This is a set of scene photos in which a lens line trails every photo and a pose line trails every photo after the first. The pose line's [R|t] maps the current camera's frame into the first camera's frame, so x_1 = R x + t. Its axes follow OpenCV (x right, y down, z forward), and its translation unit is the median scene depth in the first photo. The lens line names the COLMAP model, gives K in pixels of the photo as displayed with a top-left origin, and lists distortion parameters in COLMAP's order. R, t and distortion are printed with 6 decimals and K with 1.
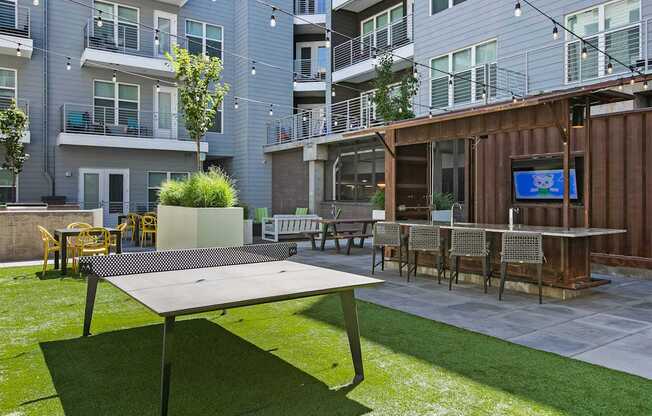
lens RADIAL K [[461.9, 0, 324.2], [0, 461.9, 204.0], [0, 0, 1]] dist [0.000019, -0.001073]
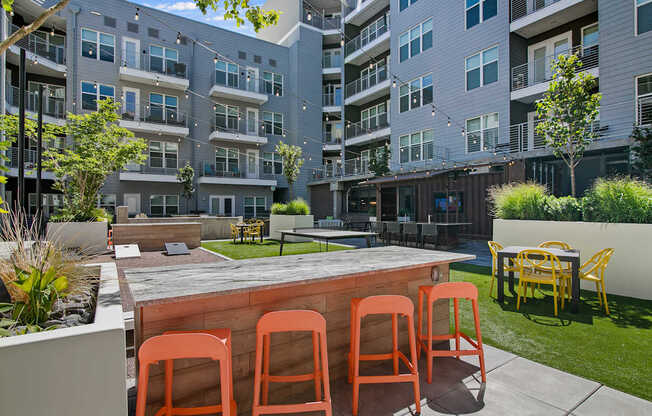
lens RADIAL K [[325.6, 0, 321.9], [0, 325.6, 208.5], [0, 0, 1]] dist [0.001242, -0.000435]
pose [[0.999579, -0.003741, -0.028783, -0.042303], [0.003117, 0.999760, -0.021688, 0.004314], [0.028857, 0.021589, 0.999350, -0.285251]]
